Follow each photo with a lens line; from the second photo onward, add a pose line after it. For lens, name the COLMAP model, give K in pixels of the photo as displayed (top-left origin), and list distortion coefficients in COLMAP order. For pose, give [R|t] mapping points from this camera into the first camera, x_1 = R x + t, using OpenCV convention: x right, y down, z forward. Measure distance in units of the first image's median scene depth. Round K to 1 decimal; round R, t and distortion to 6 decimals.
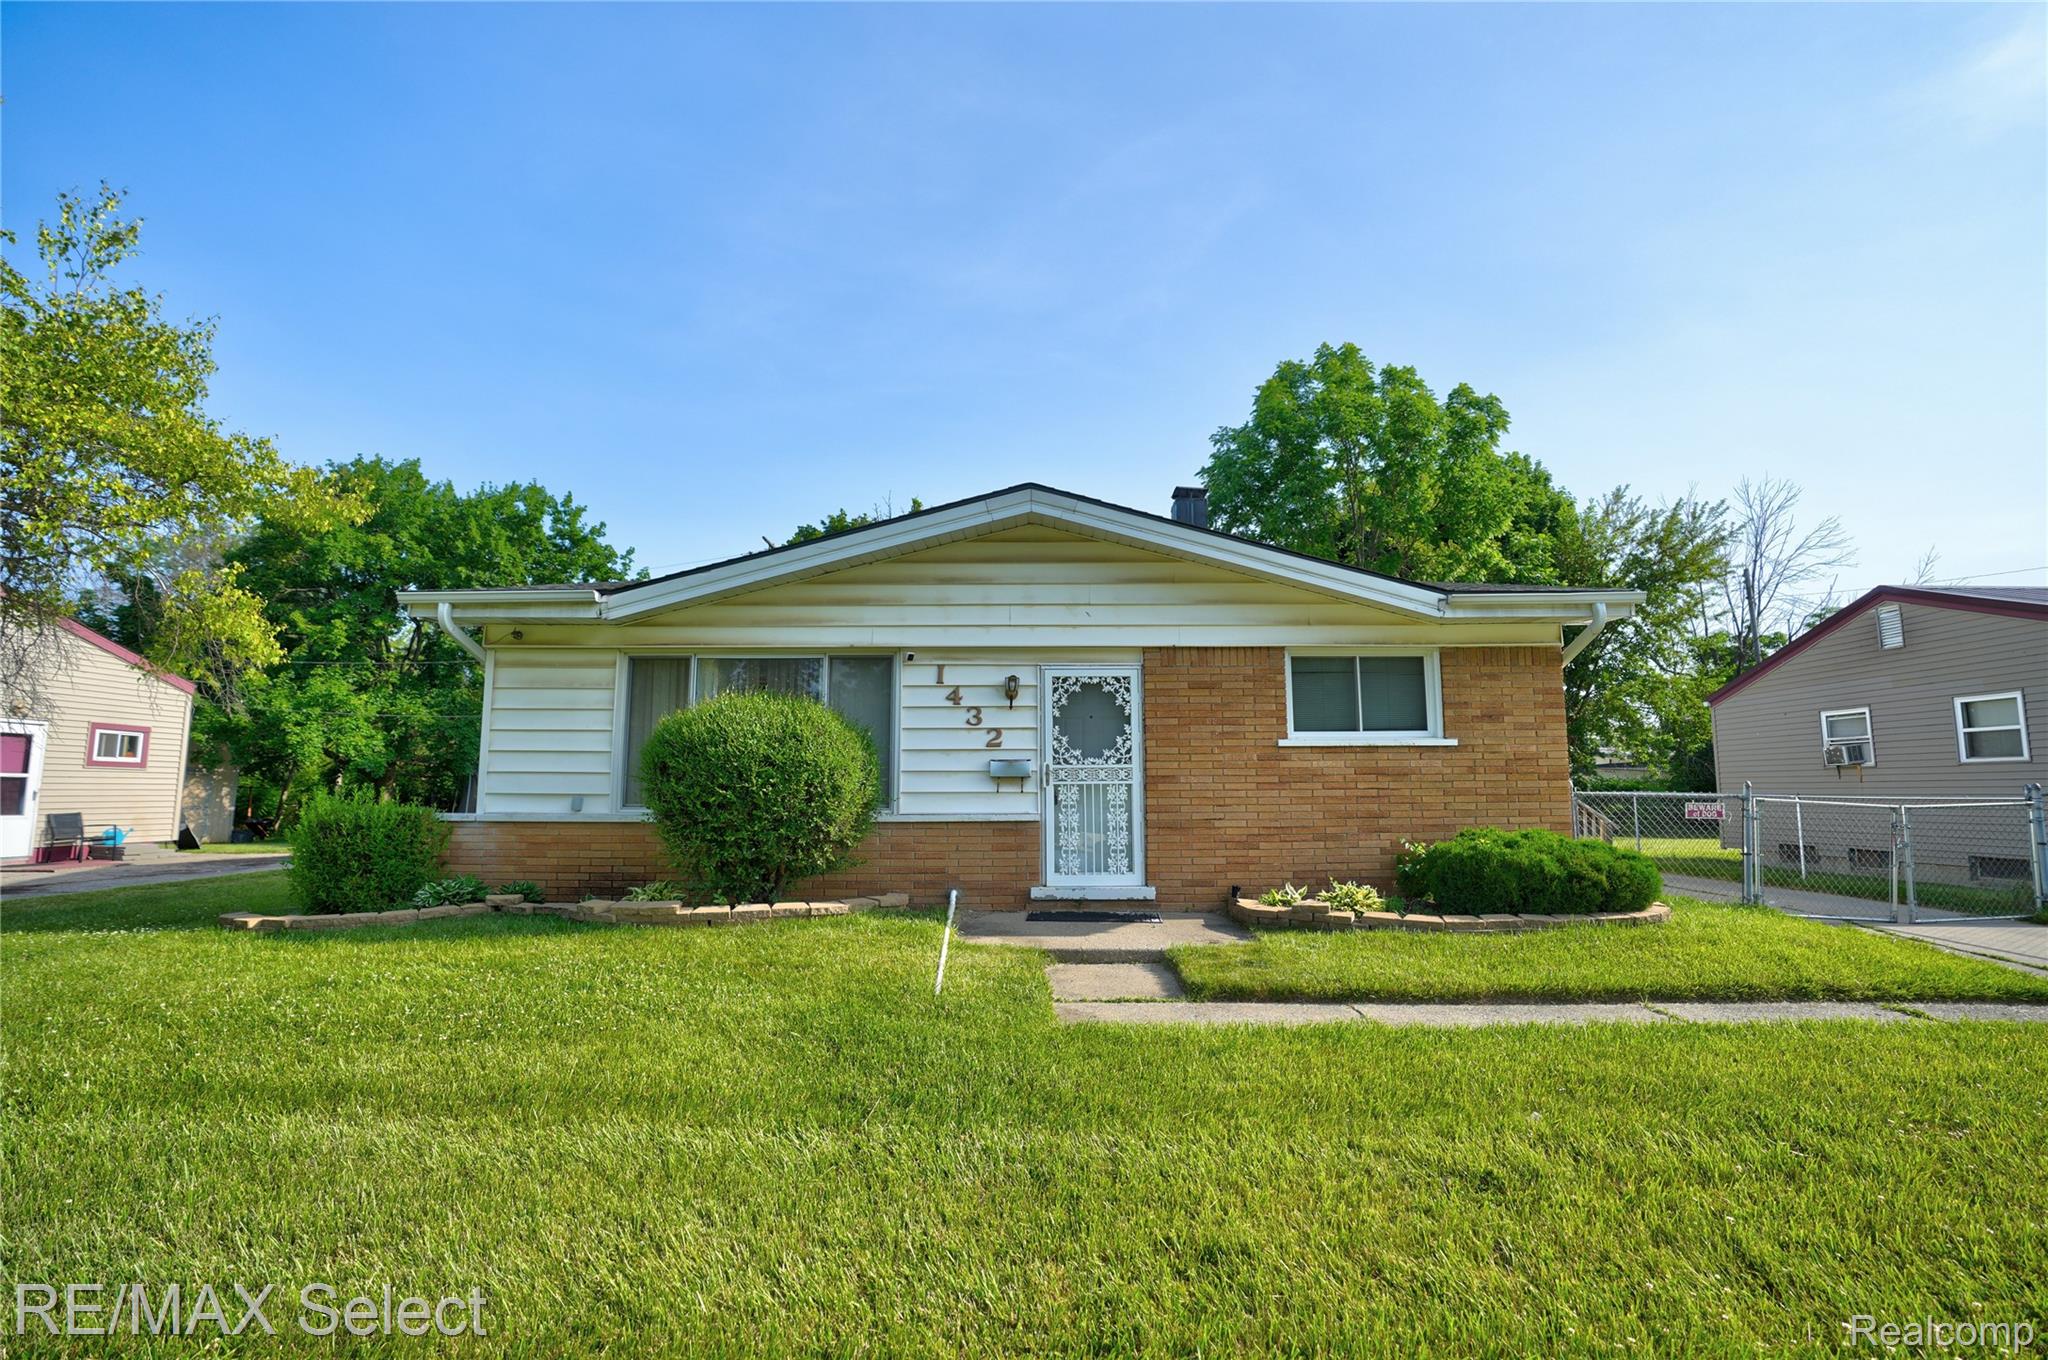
lens RADIAL K [[922.6, 0, 1034.7], [0, 922.6, 698.7], [0, 0, 1]] dist [-0.012992, 0.003825]
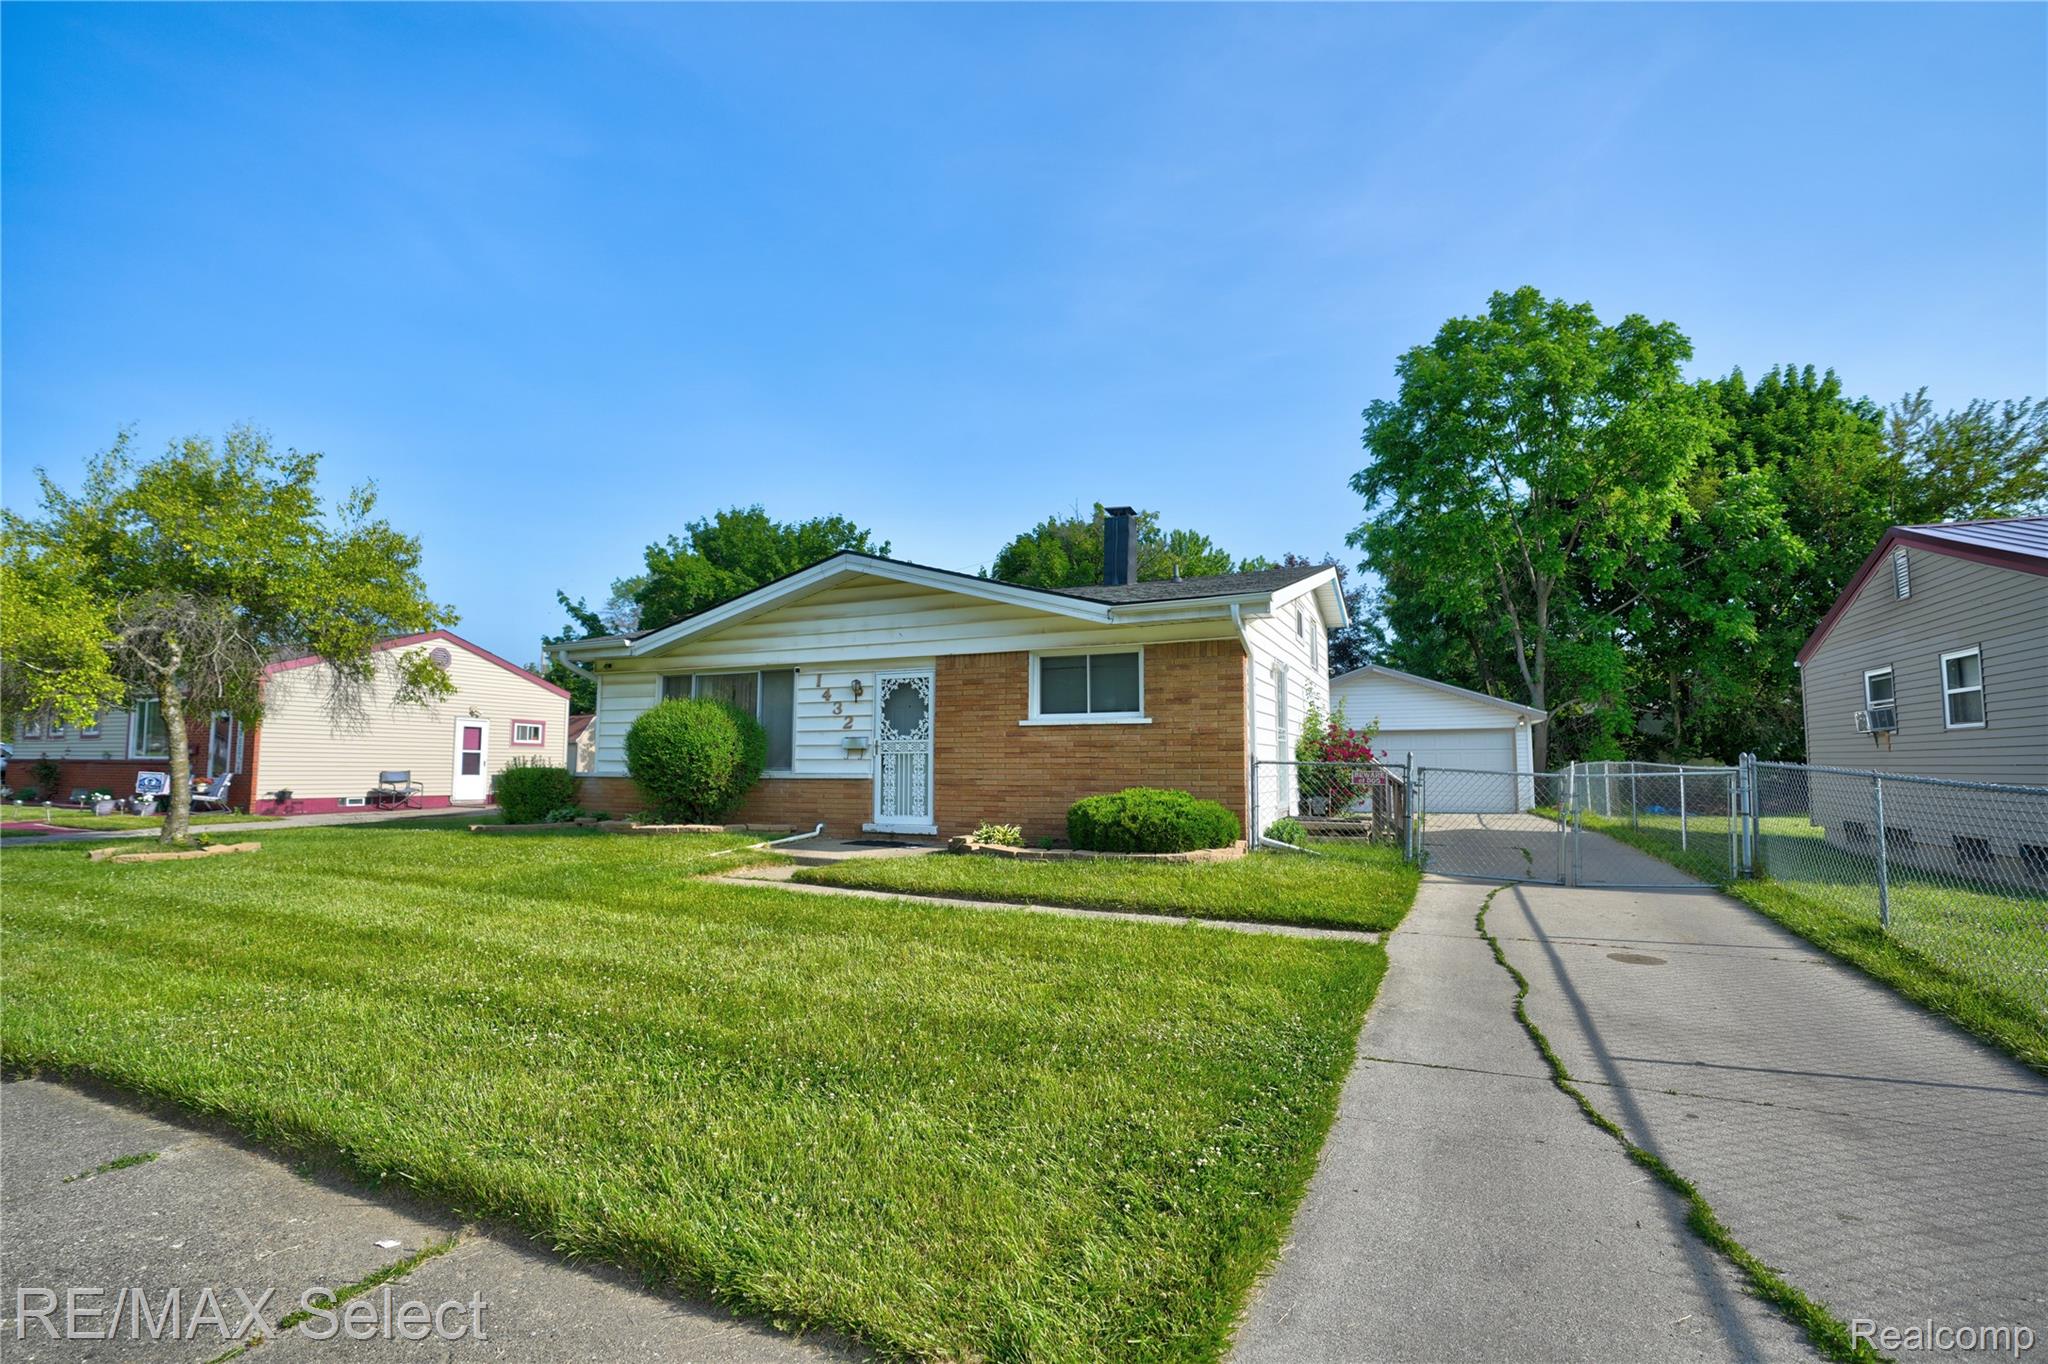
lens RADIAL K [[922.6, 0, 1021.5], [0, 922.6, 681.0], [0, 0, 1]] dist [-0.012992, 0.003825]
pose [[0.915072, -0.034273, -0.401831, 0.802824], [0.037707, 0.999289, 0.000637, -0.014101], [0.401523, -0.015735, 0.915714, -0.235392]]
